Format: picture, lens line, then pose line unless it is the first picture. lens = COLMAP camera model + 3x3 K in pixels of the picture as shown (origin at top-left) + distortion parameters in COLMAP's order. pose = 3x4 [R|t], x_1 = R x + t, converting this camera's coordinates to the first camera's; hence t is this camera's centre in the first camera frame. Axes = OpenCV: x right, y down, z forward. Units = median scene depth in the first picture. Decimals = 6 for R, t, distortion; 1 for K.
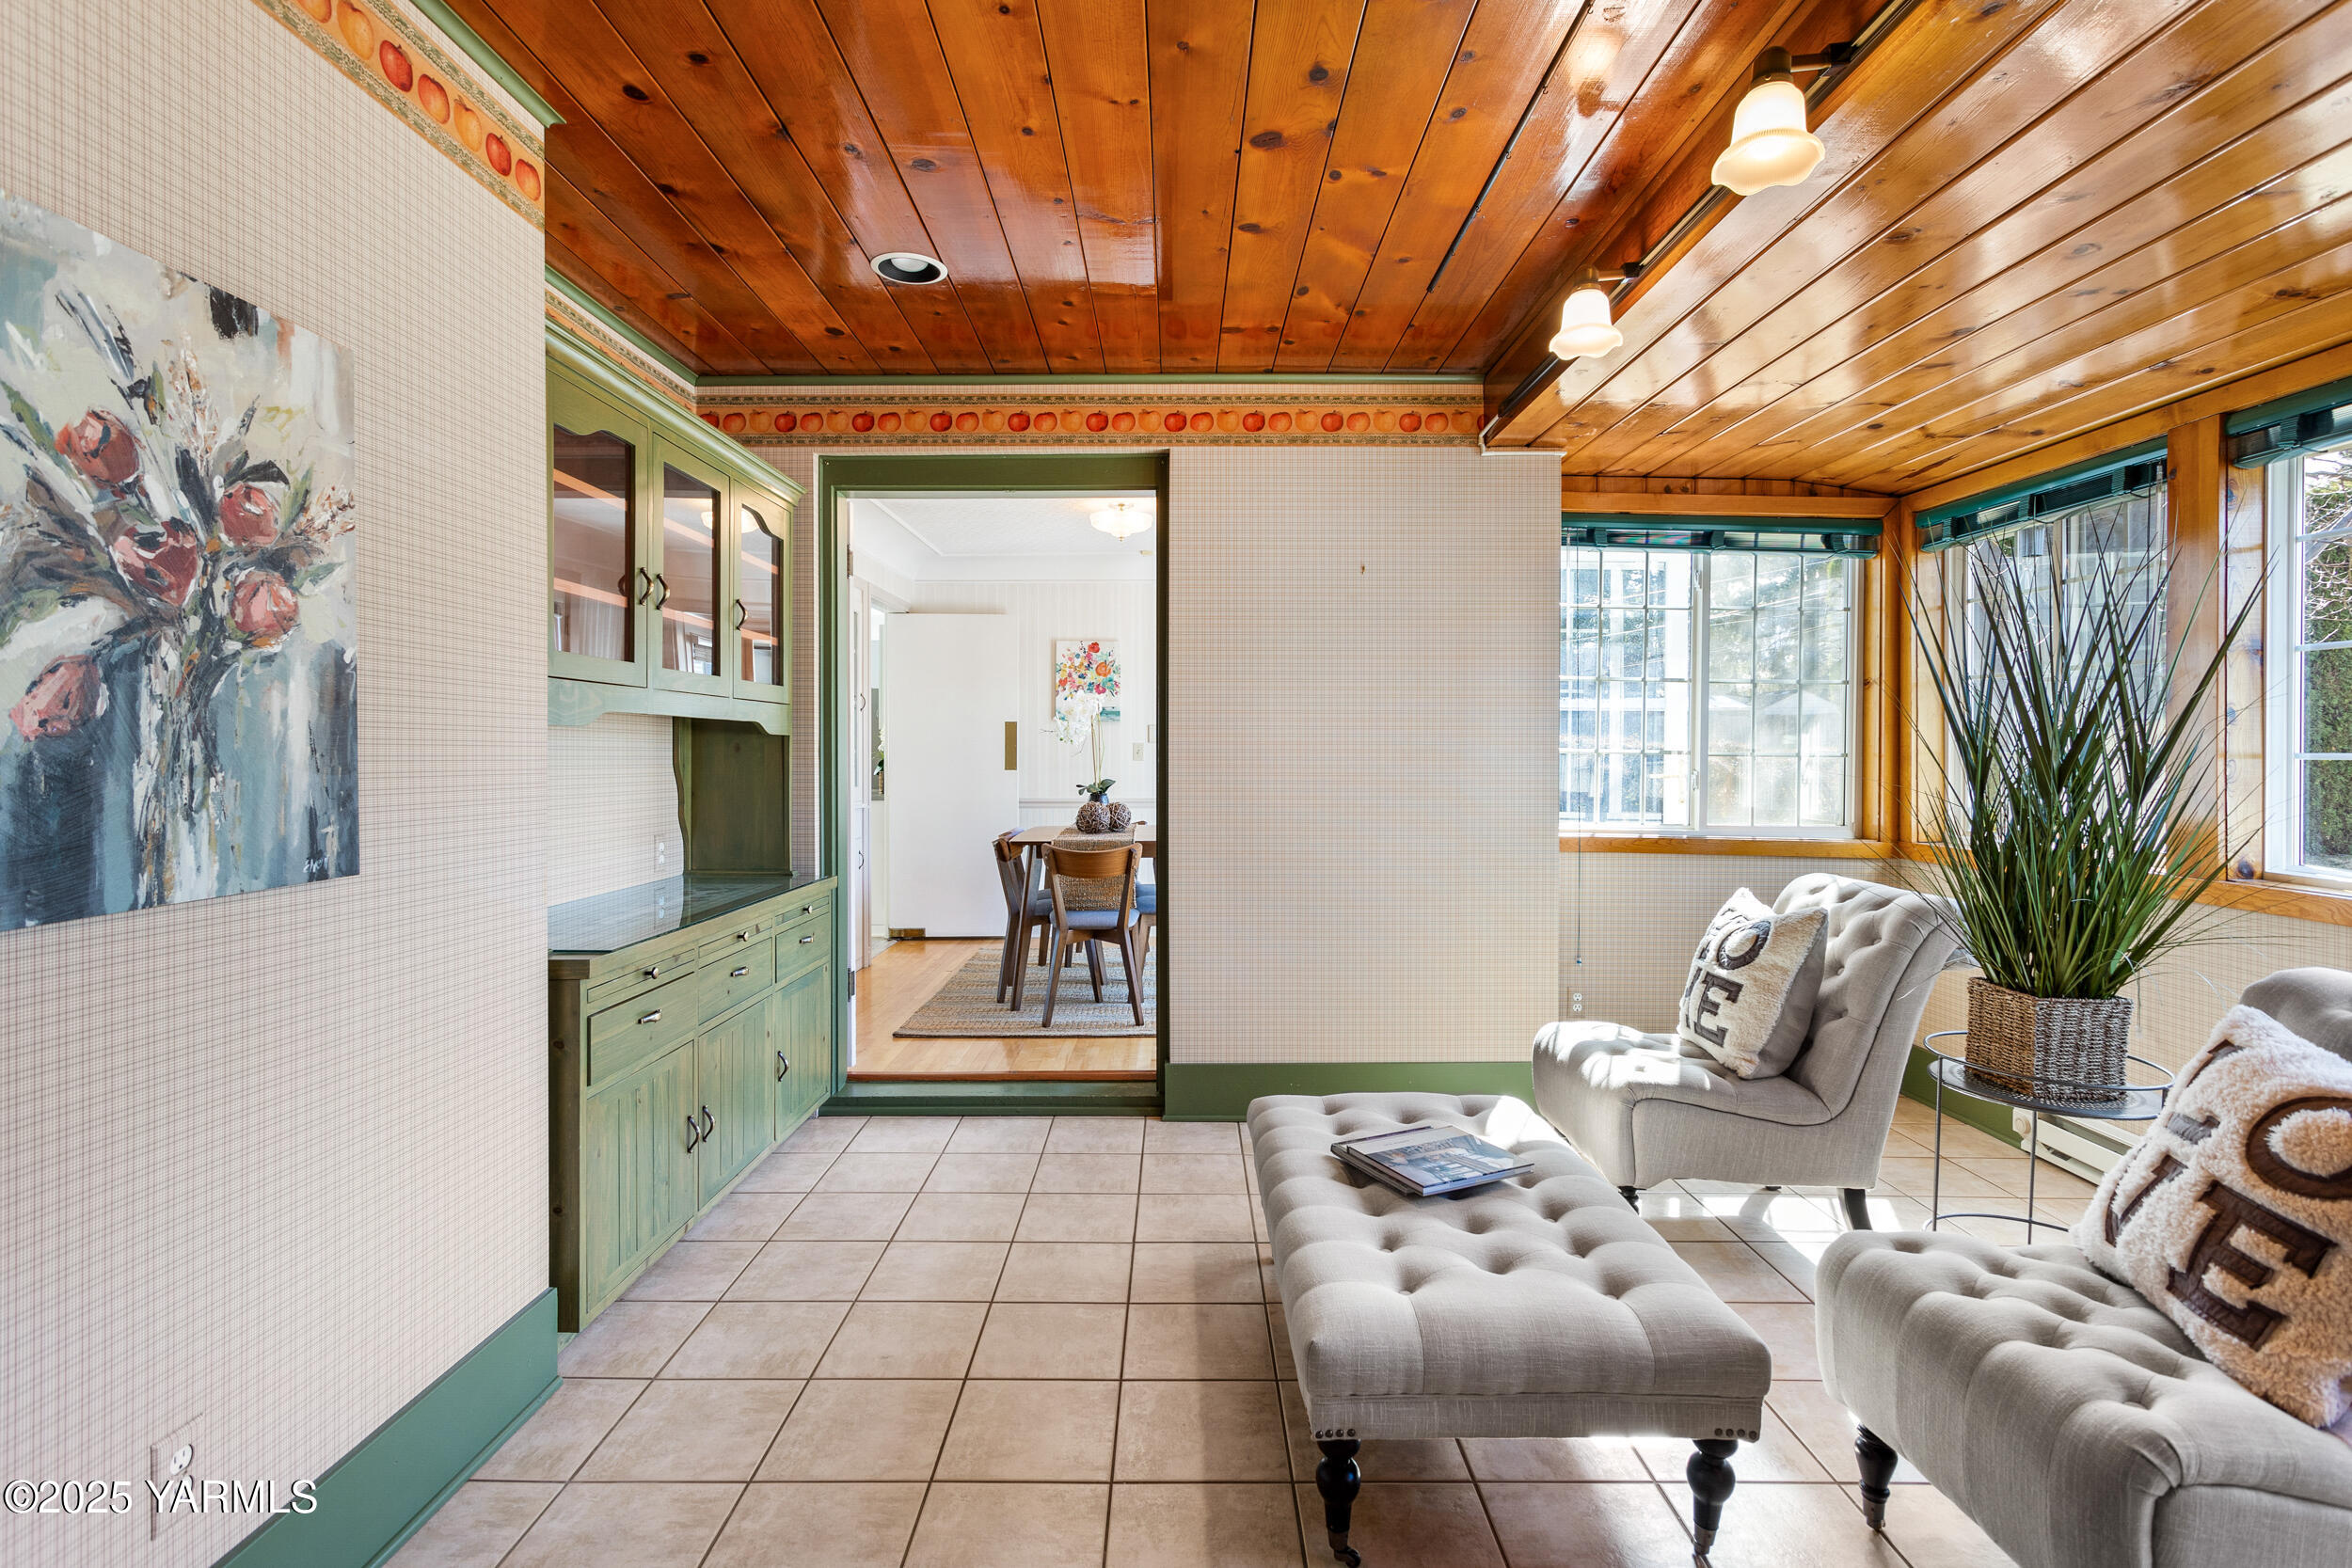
lens RADIAL K [[1138.5, 0, 1176.0], [0, 1138.5, 784.0], [0, 0, 1]] dist [0.002492, 0.000617]
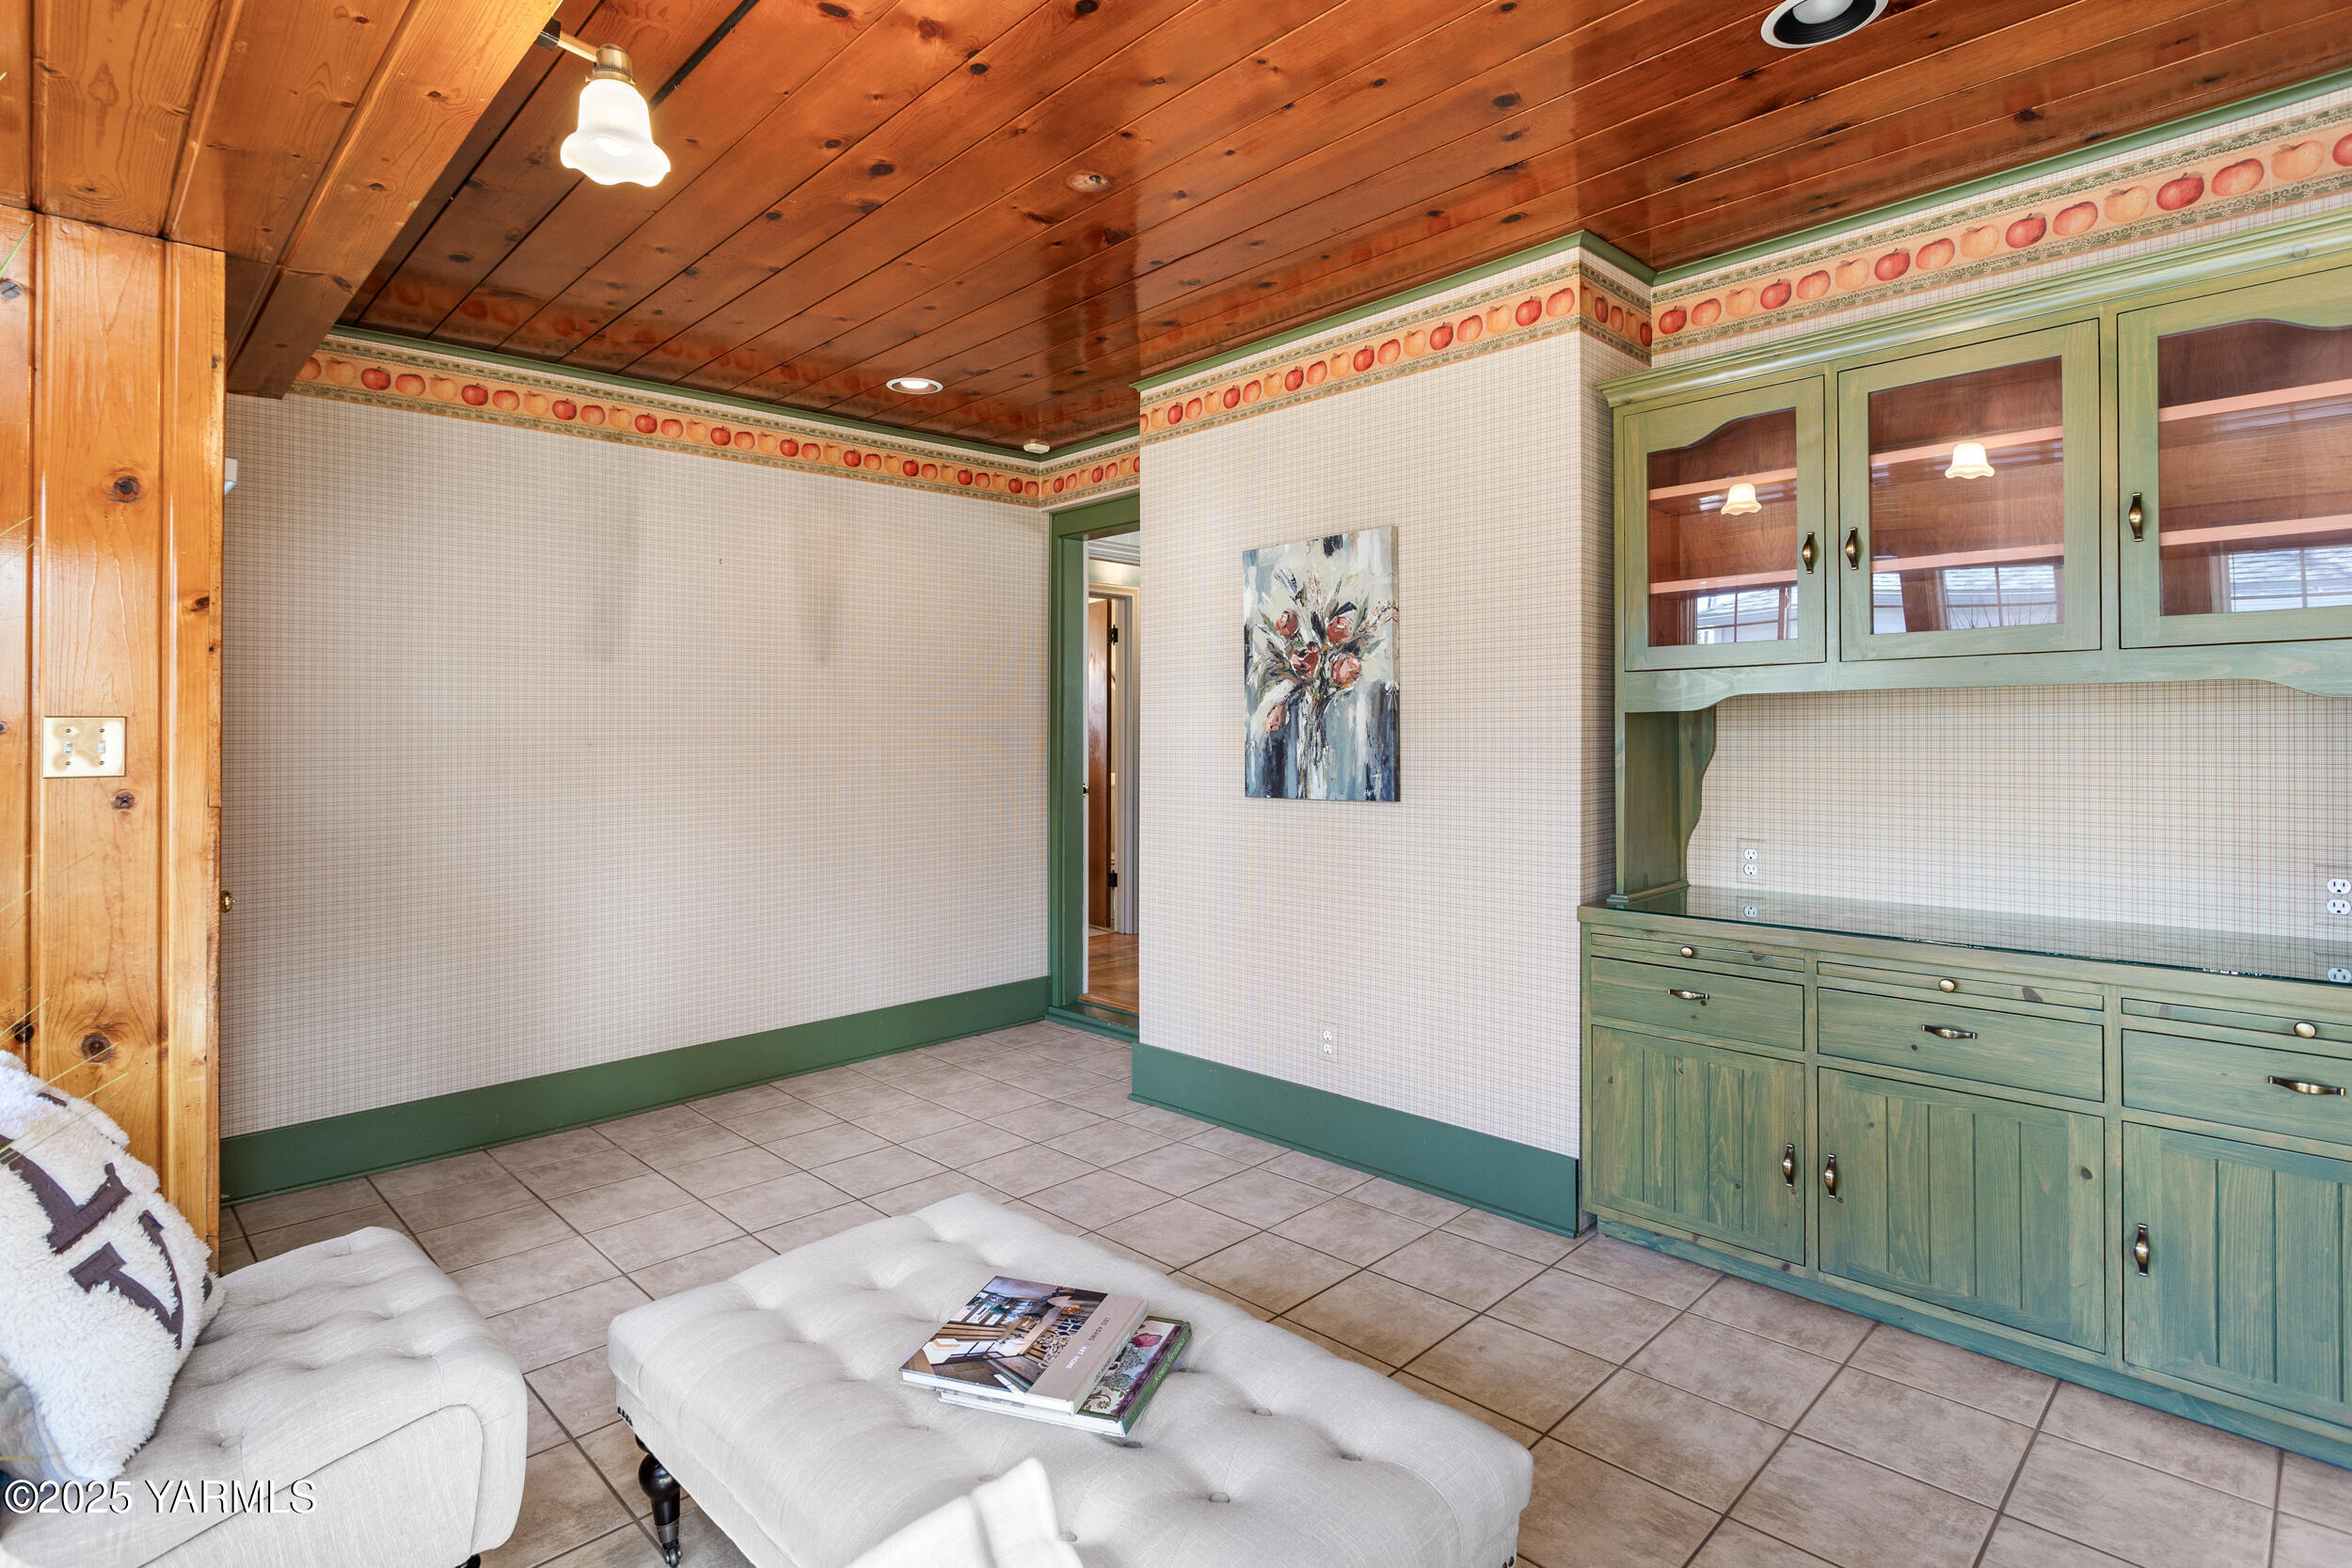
lens RADIAL K [[1203.3, 0, 1166.9], [0, 1203.3, 751.9], [0, 0, 1]] dist [-0.000290, 0.000215]
pose [[-0.726400, 0.012614, -0.687156, 1.020249], [-0.014356, 0.999335, 0.033521, -0.070878], [0.687122, 0.034214, -0.725736, 2.420548]]
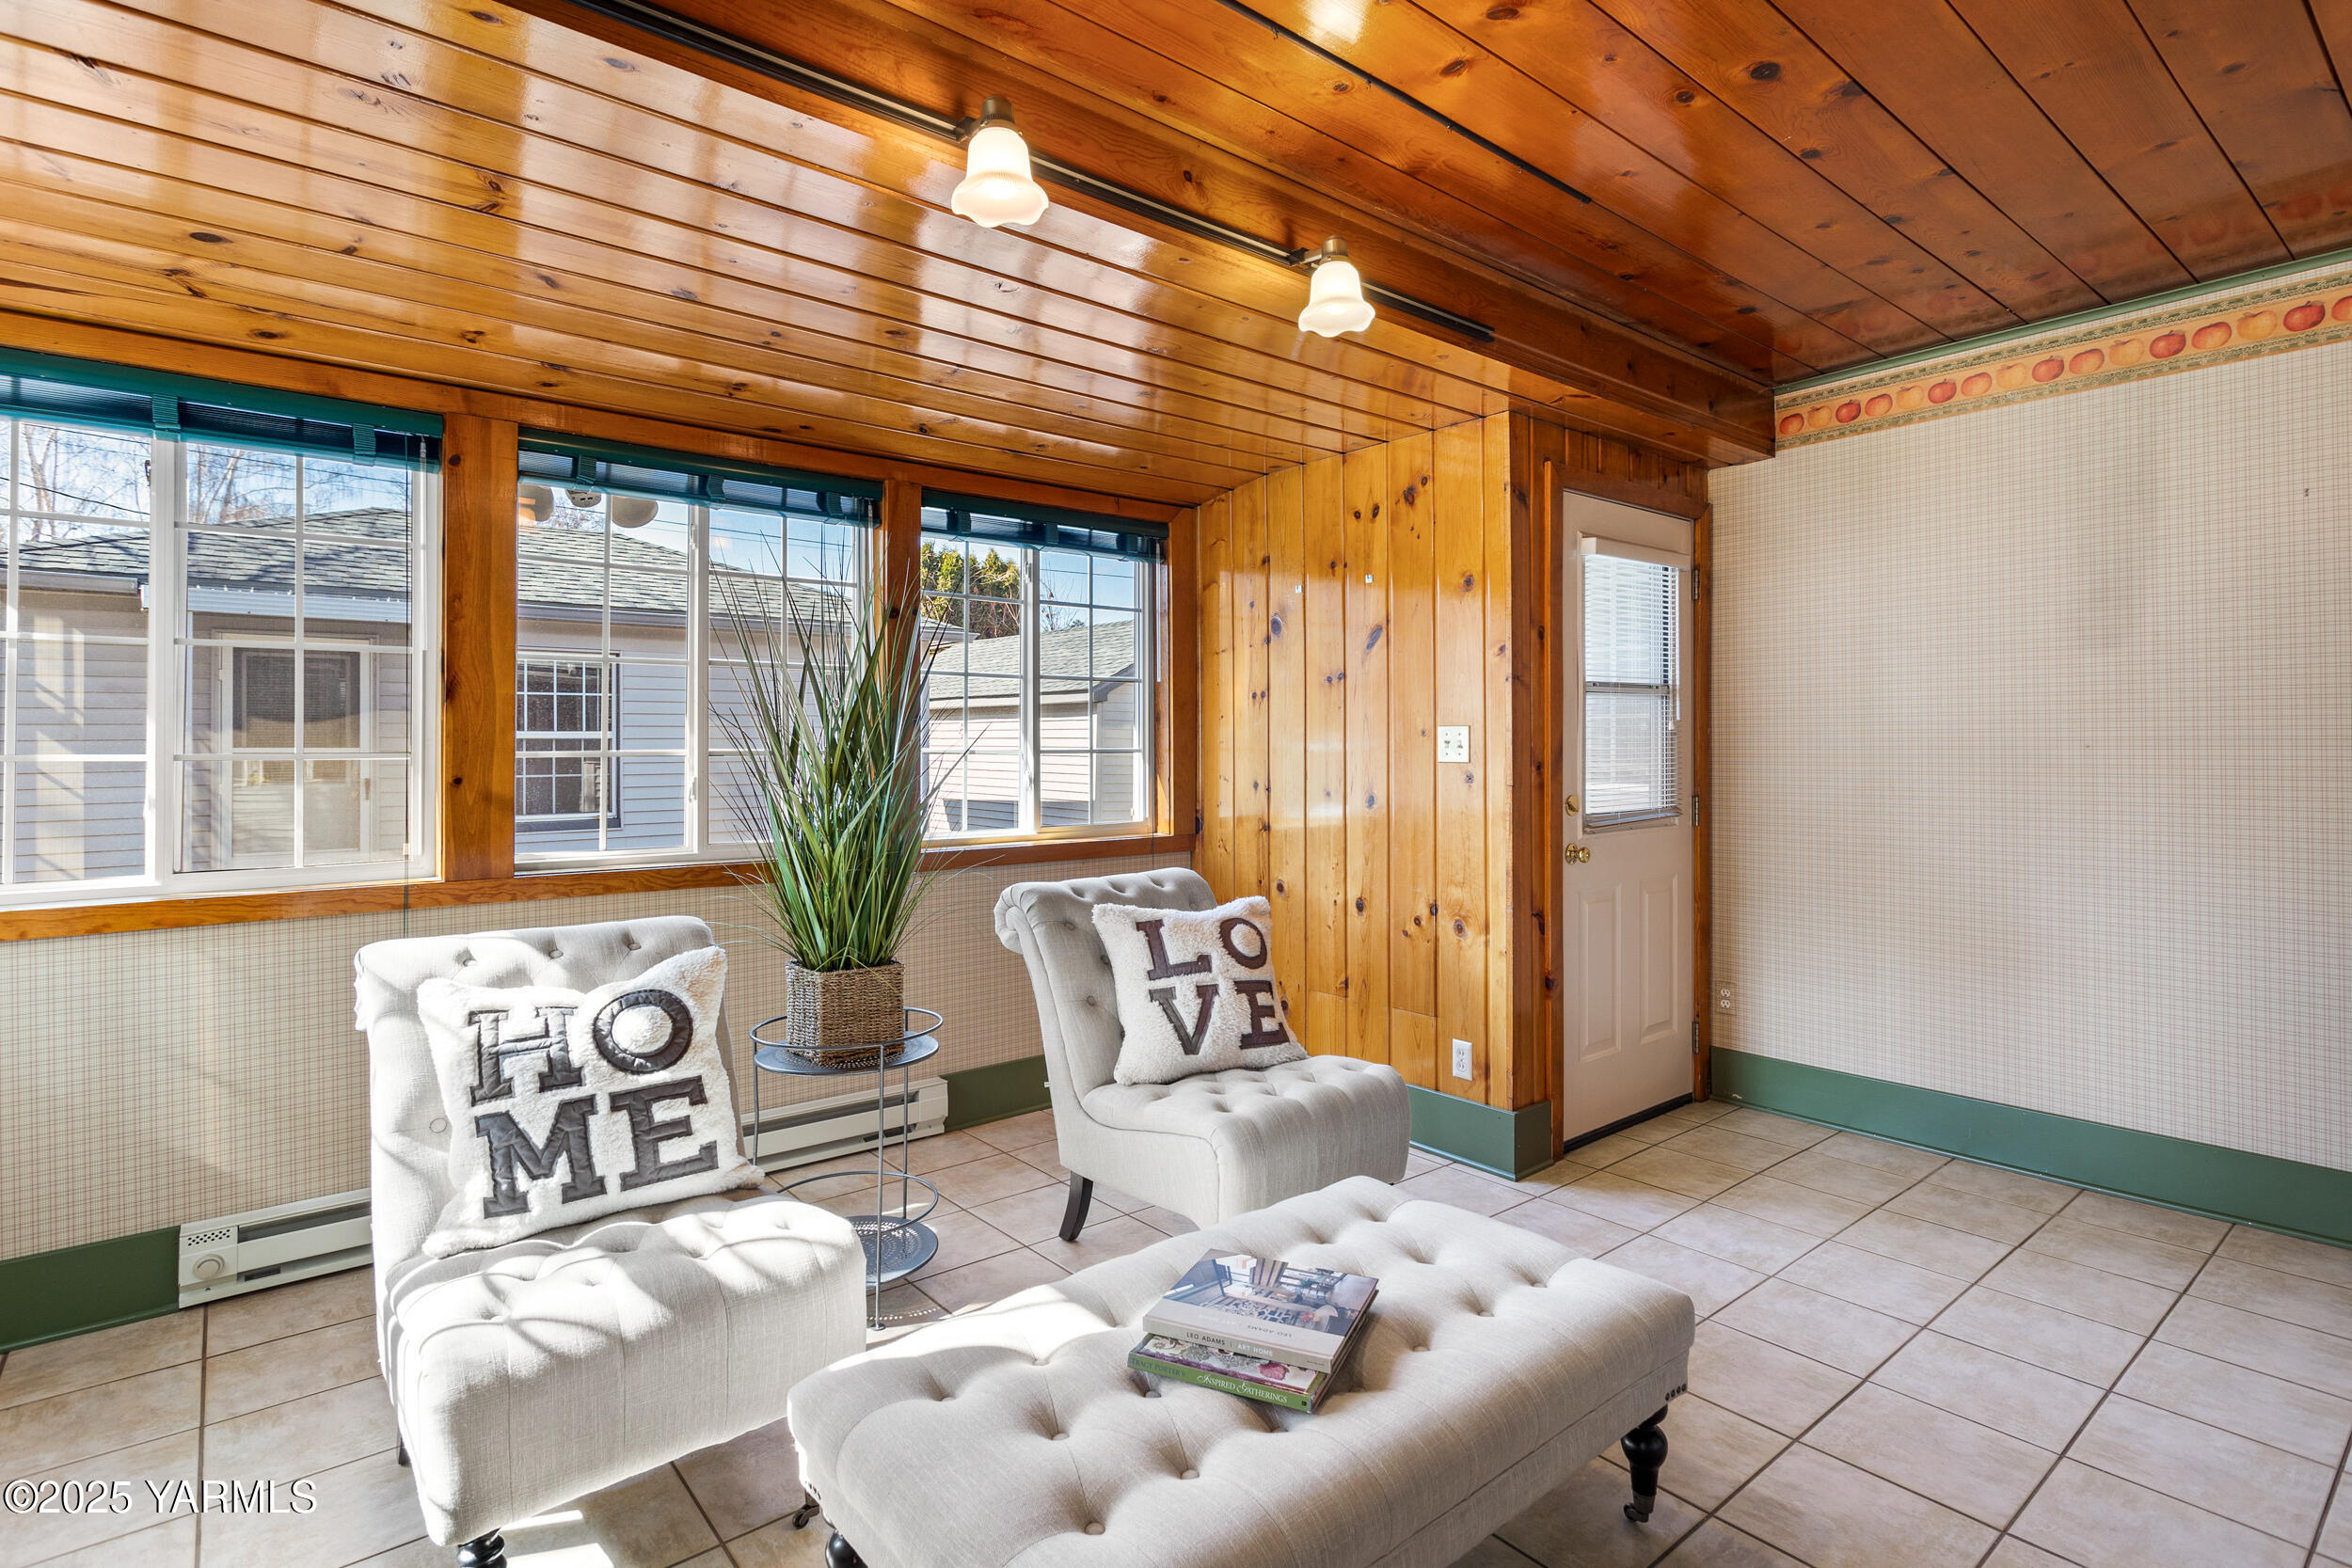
lens RADIAL K [[1135.1, 0, 1186.4], [0, 1135.1, 751.1], [0, 0, 1]] dist [0.003864, 0.000578]
pose [[-0.630845, -0.010961, 0.775831, -0.467731], [0.023423, 0.999176, 0.033162, -0.082845], [-0.775555, 0.039092, -0.630069, 2.302541]]
